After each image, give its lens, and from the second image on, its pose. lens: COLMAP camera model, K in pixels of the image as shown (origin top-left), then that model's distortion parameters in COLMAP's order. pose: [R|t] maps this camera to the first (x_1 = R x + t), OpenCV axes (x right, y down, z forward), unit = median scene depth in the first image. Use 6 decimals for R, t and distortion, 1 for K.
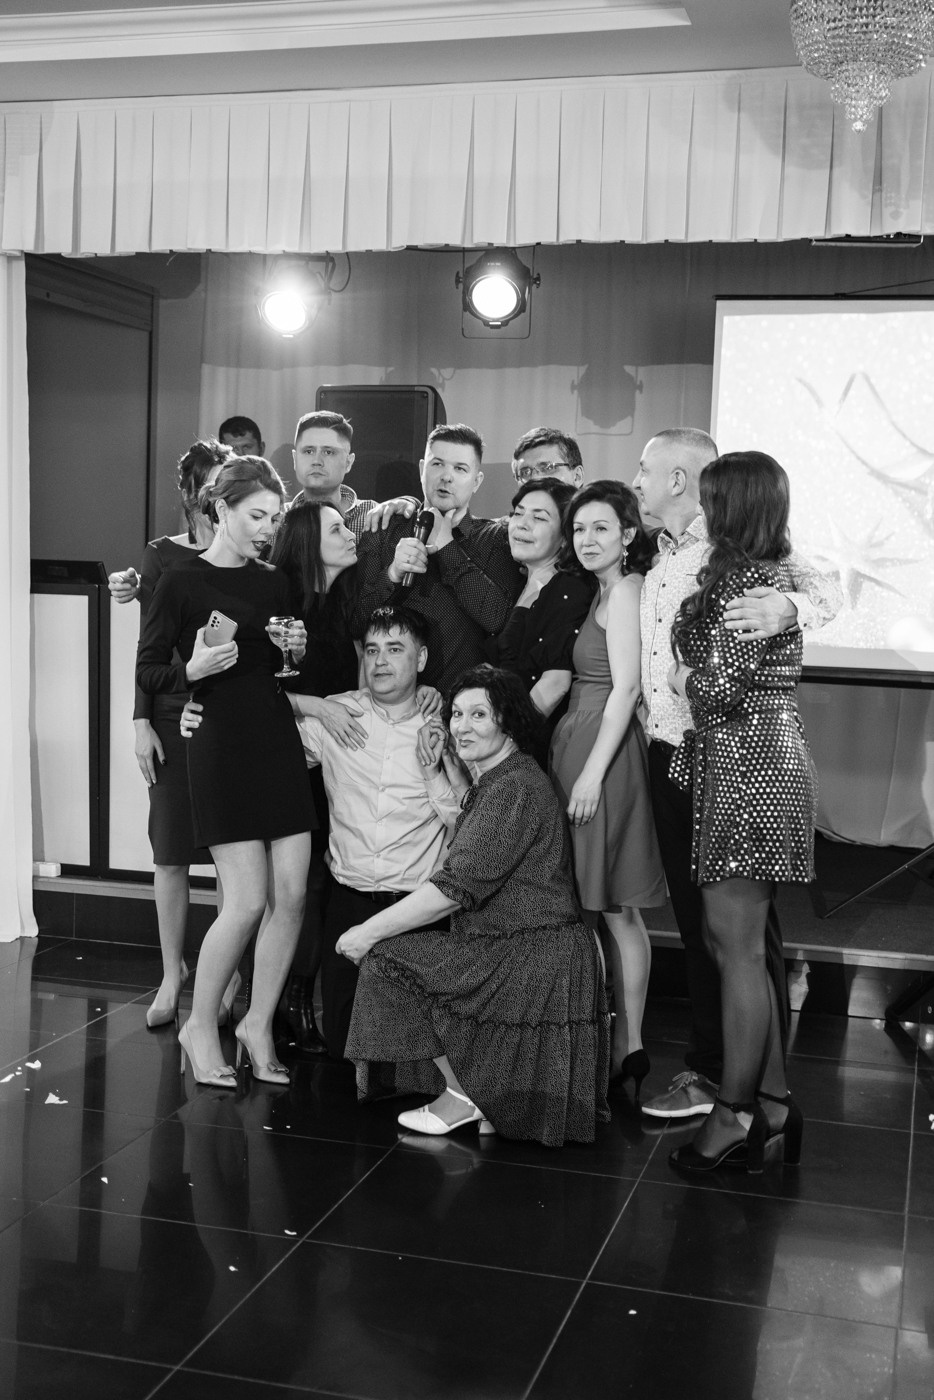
lens RADIAL K [[1606.4, 0, 467.0], [0, 1606.4, 700.0], [0, 0, 1]] dist [0.067051, 0.009819]
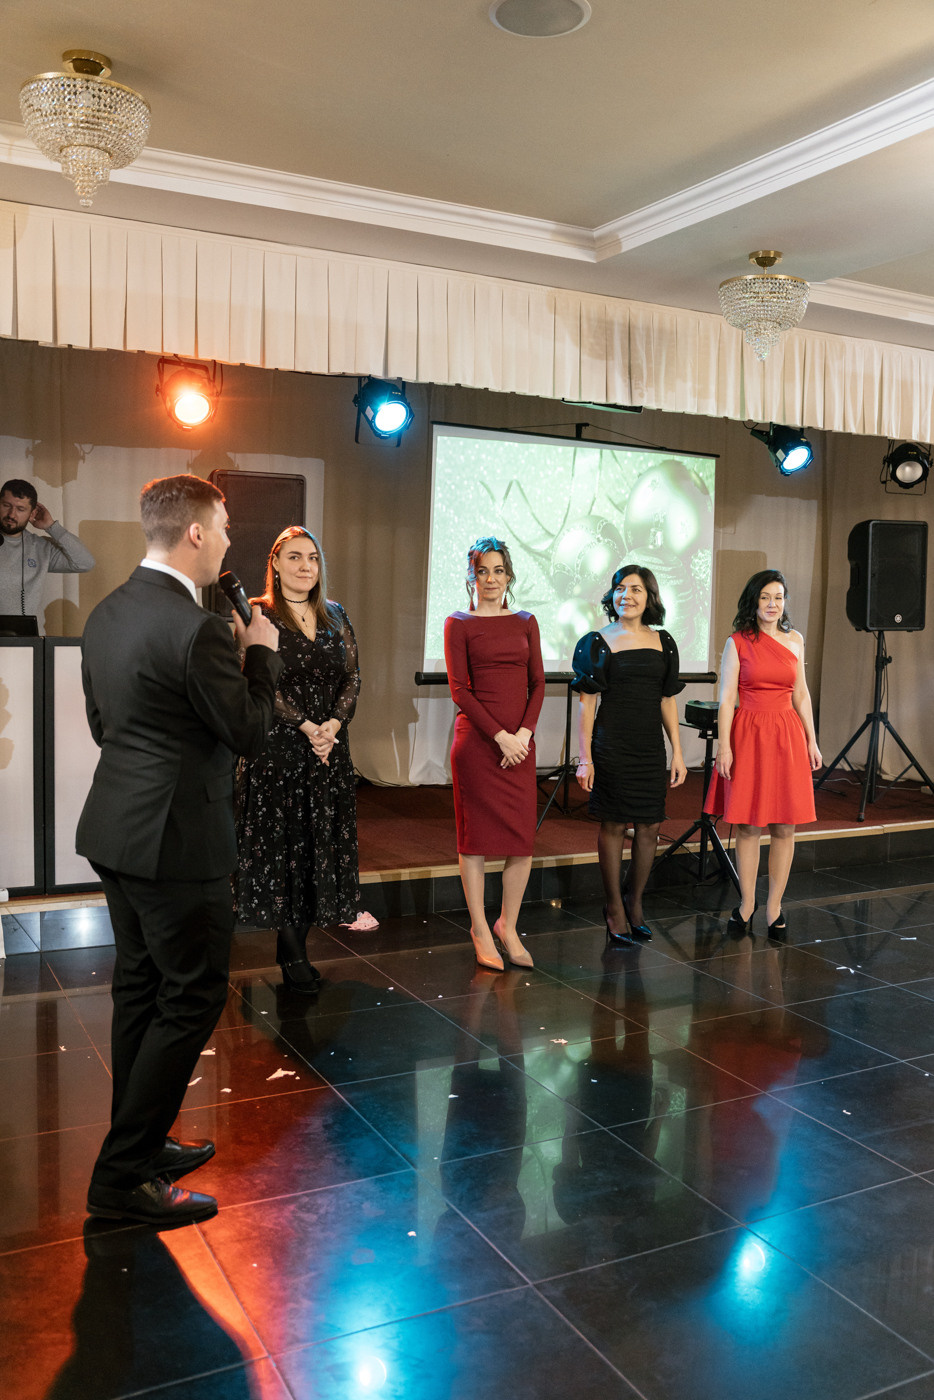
lens RADIAL K [[1237.0, 0, 467.0], [0, 1237.0, 700.0], [0, 0, 1]] dist [-0.011342, -0.002856]
pose [[0.740429, -0.067612, 0.668725, -0.586848], [0.061899, 0.997559, 0.032322, -0.035493], [-0.669278, 0.017461, 0.742806, 0.163771]]
